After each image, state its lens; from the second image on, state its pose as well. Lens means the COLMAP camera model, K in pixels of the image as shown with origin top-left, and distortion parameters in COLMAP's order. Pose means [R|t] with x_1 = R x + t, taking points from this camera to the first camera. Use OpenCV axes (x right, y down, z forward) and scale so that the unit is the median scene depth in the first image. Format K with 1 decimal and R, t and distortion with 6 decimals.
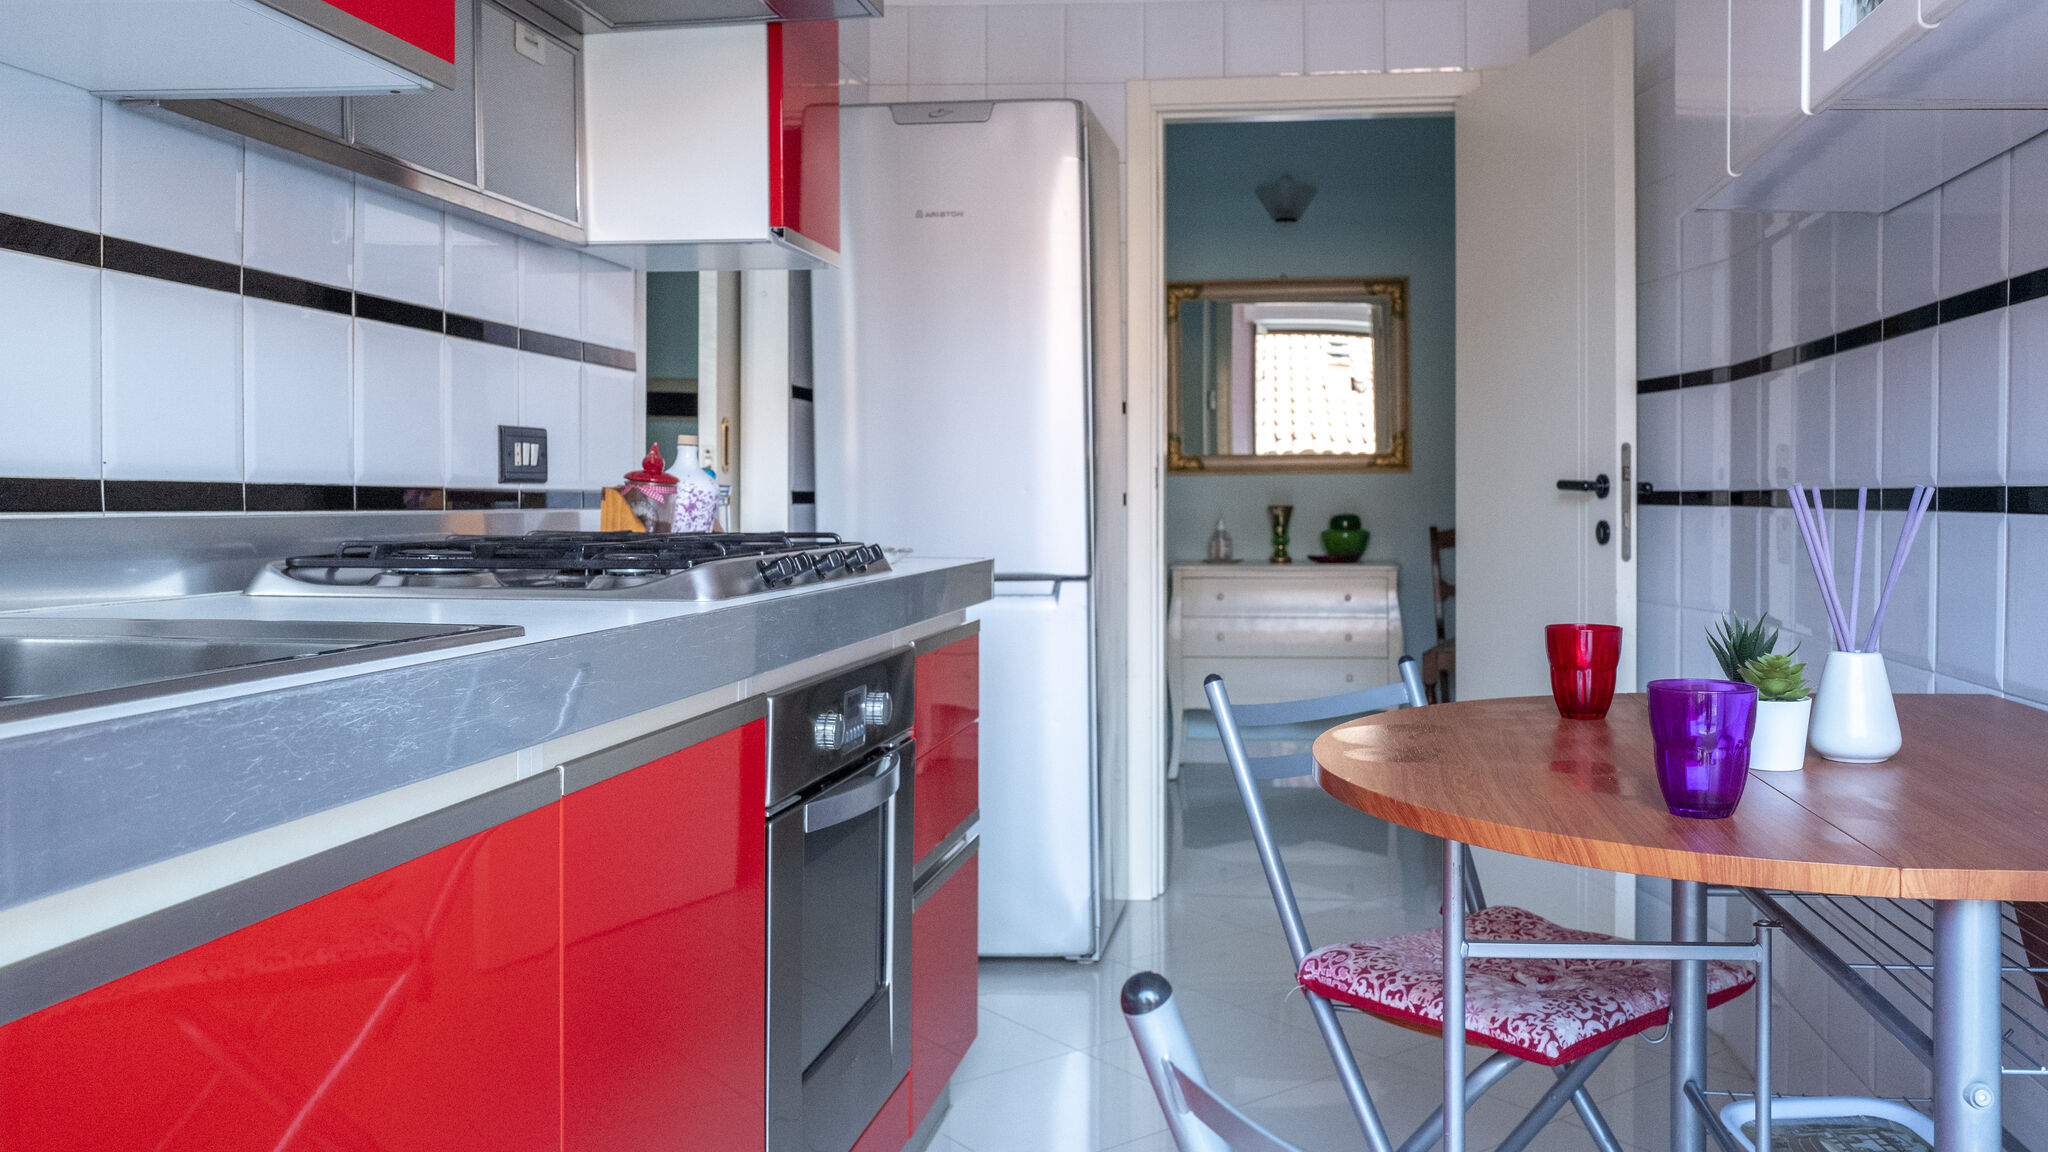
lens RADIAL K [[1541.9, 0, 1024.0], [0, 1541.9, 576.0], [0, 0, 1]] dist [-0.007376, 0.003297]
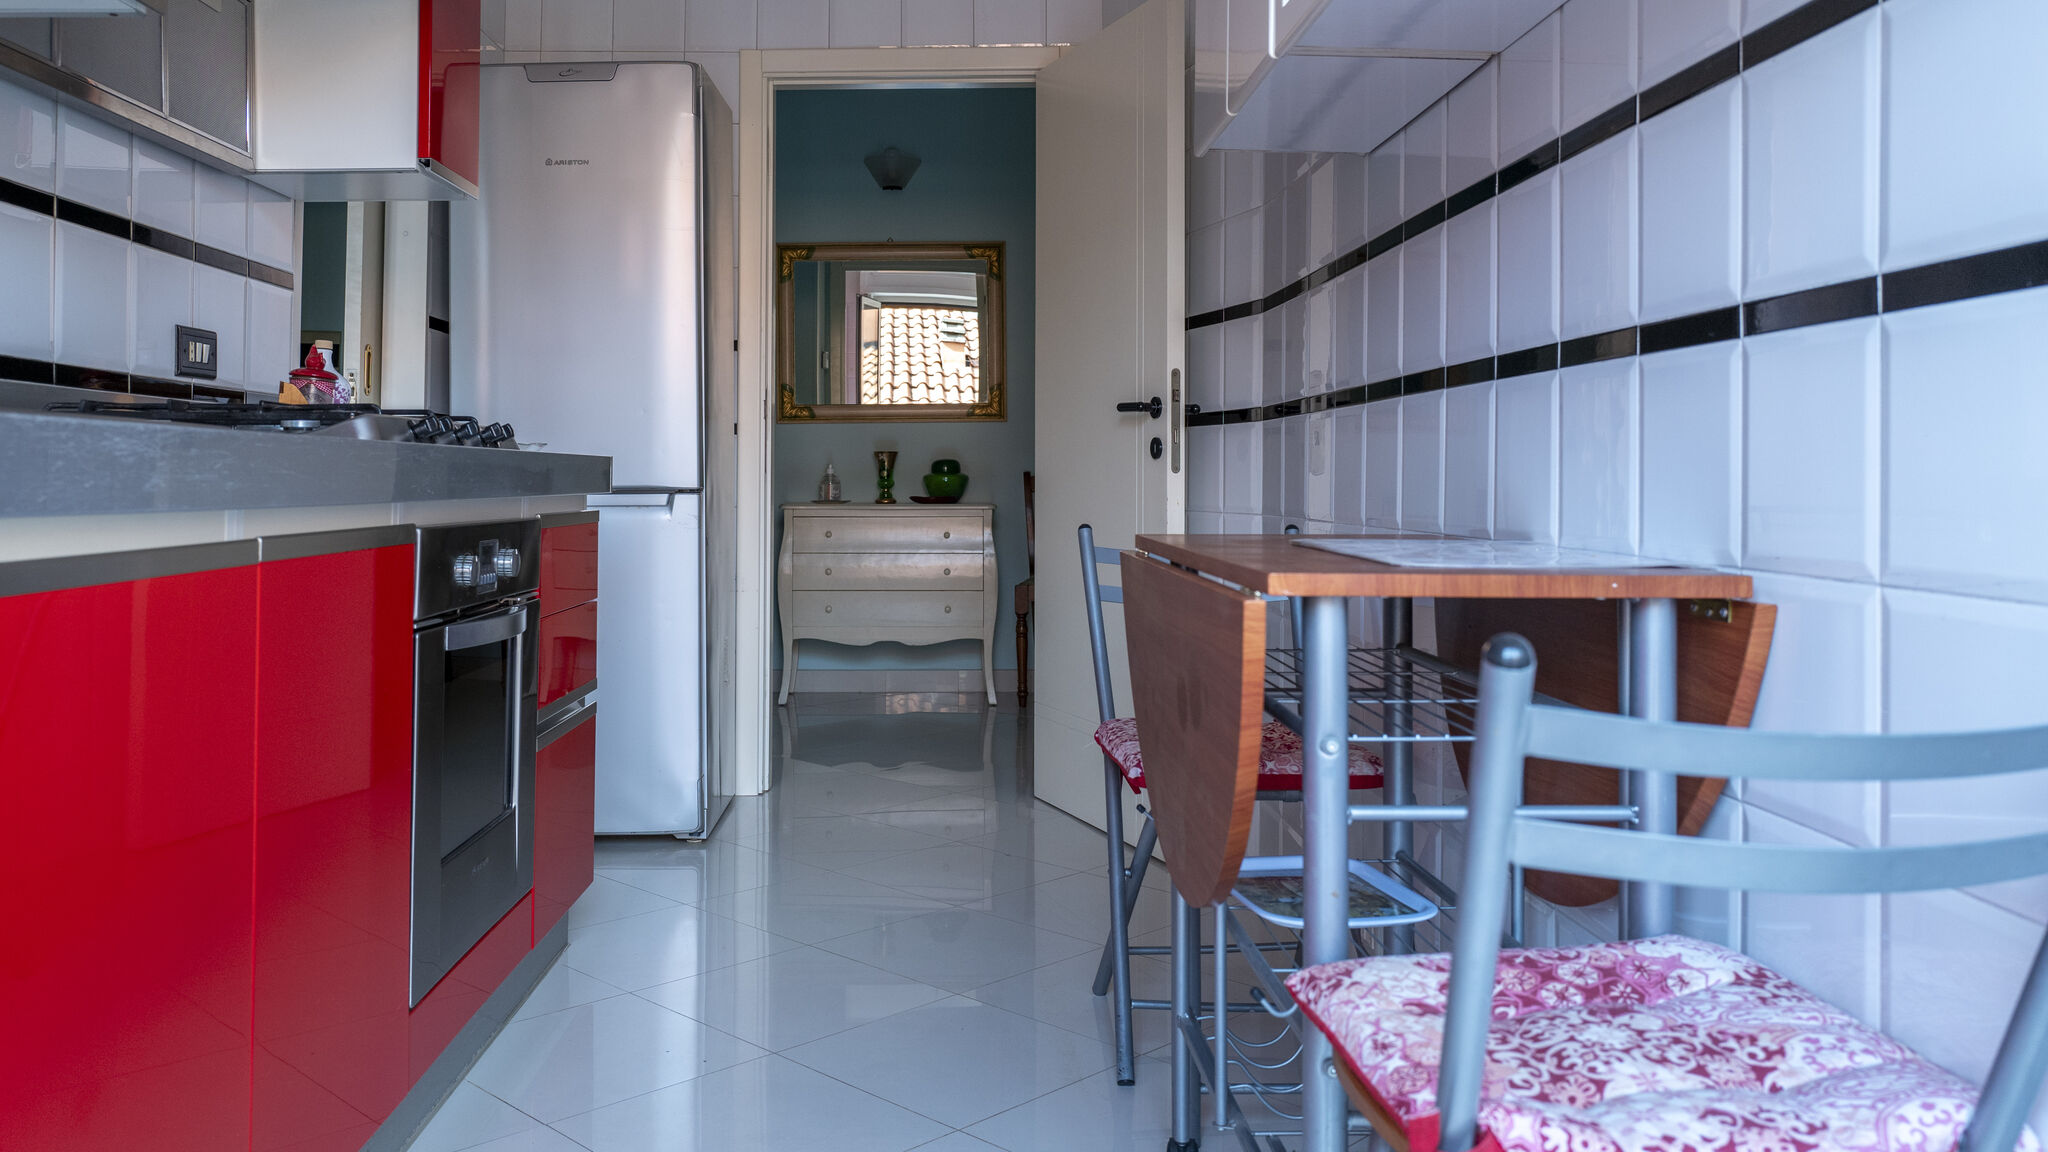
lens RADIAL K [[1682.7, 0, 721.2], [0, 1682.7, 582.8], [0, 0, 1]] dist [-0.128516, 0.430771]
pose [[0.999270, 0.008364, 0.037267, 0.014042], [-0.007212, 0.999495, -0.030947, 0.111111], [-0.037507, 0.030656, 0.998826, -0.205260]]
